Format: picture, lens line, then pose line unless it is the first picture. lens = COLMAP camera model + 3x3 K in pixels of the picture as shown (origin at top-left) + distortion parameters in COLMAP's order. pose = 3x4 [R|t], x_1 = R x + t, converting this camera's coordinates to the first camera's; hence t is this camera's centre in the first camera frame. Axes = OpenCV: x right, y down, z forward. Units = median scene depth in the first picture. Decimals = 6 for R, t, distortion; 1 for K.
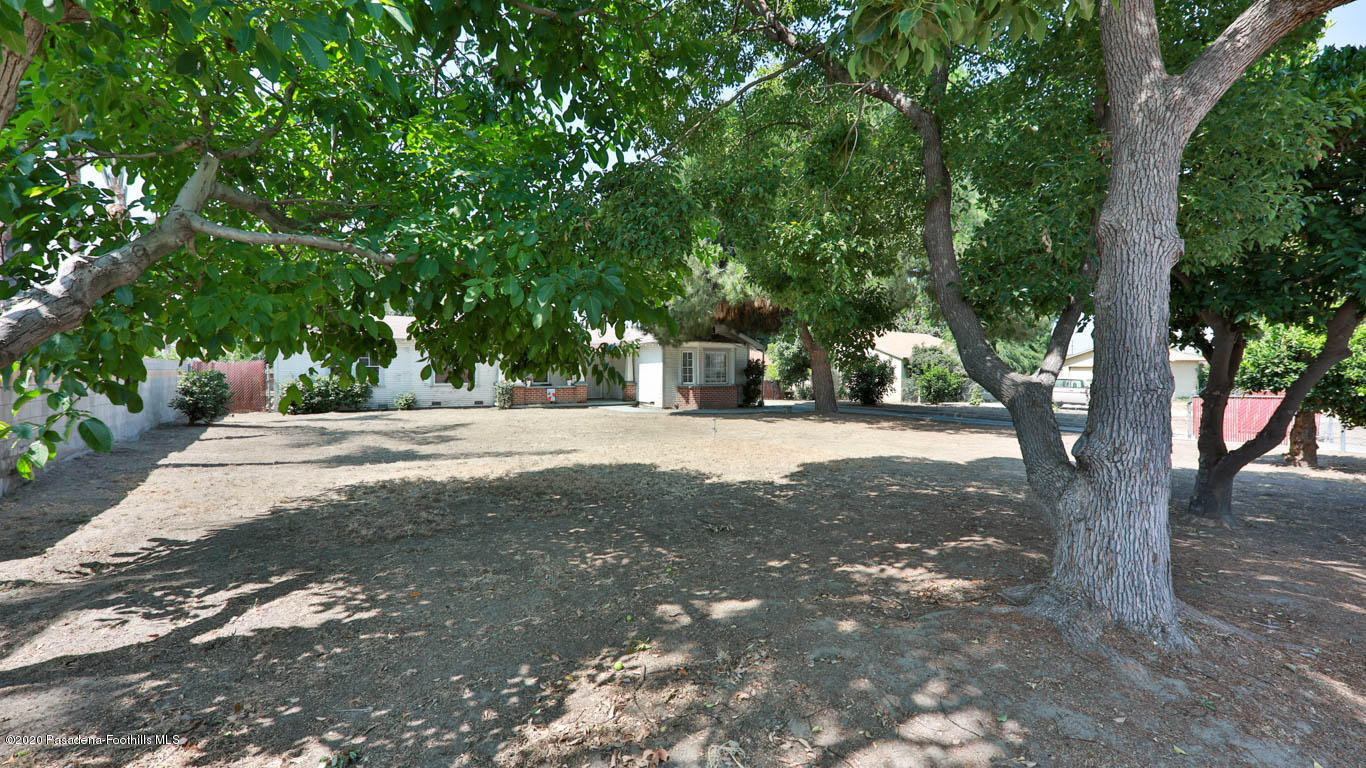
lens RADIAL K [[547.9, 0, 682.1], [0, 547.9, 379.9], [0, 0, 1]] dist [-0.000151, 0.000008]
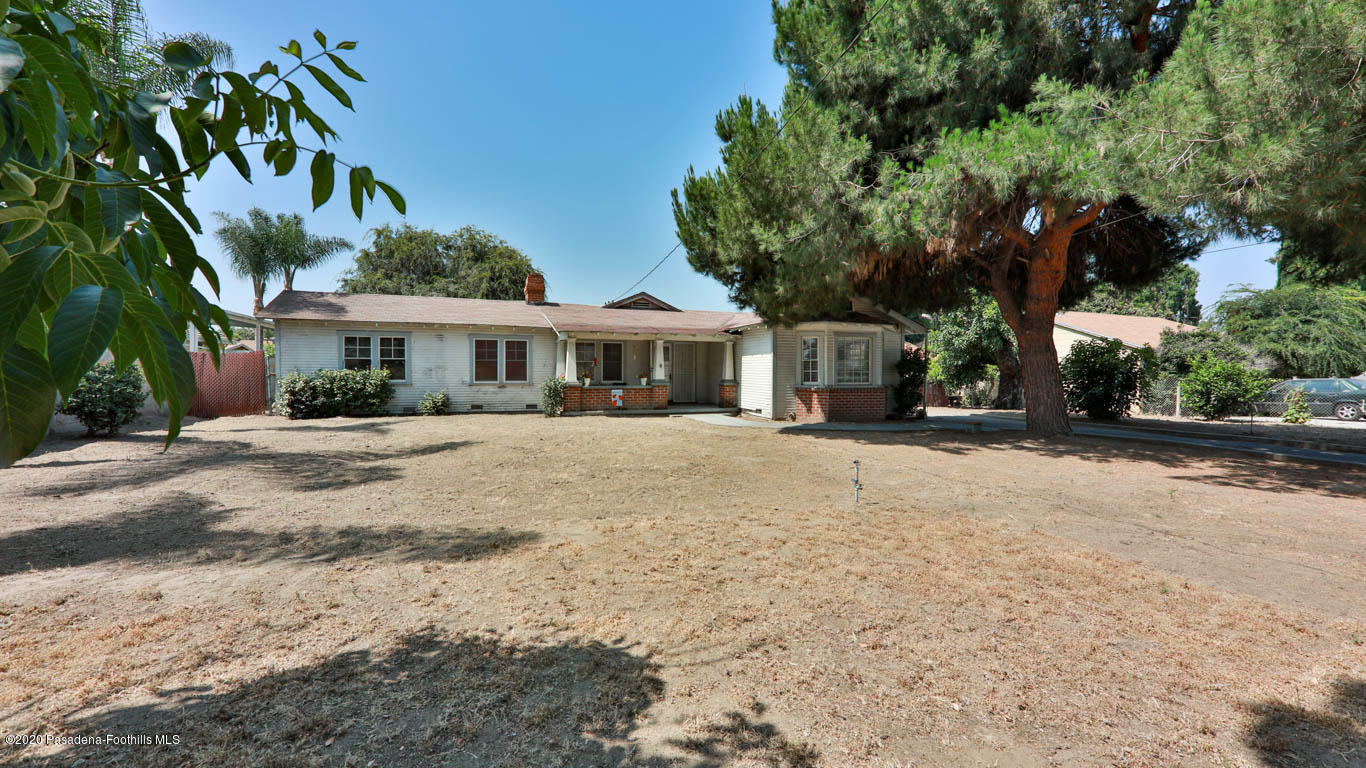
lens RADIAL K [[547.9, 0, 676.4], [0, 547.9, 375.9], [0, 0, 1]] dist [-0.000151, 0.000008]
pose [[0.970991, 0.004908, -0.239067, 0.011475], [-0.006624, 0.999958, -0.006376, 0.002157], [0.239026, 0.007775, 0.970982, 0.285820]]
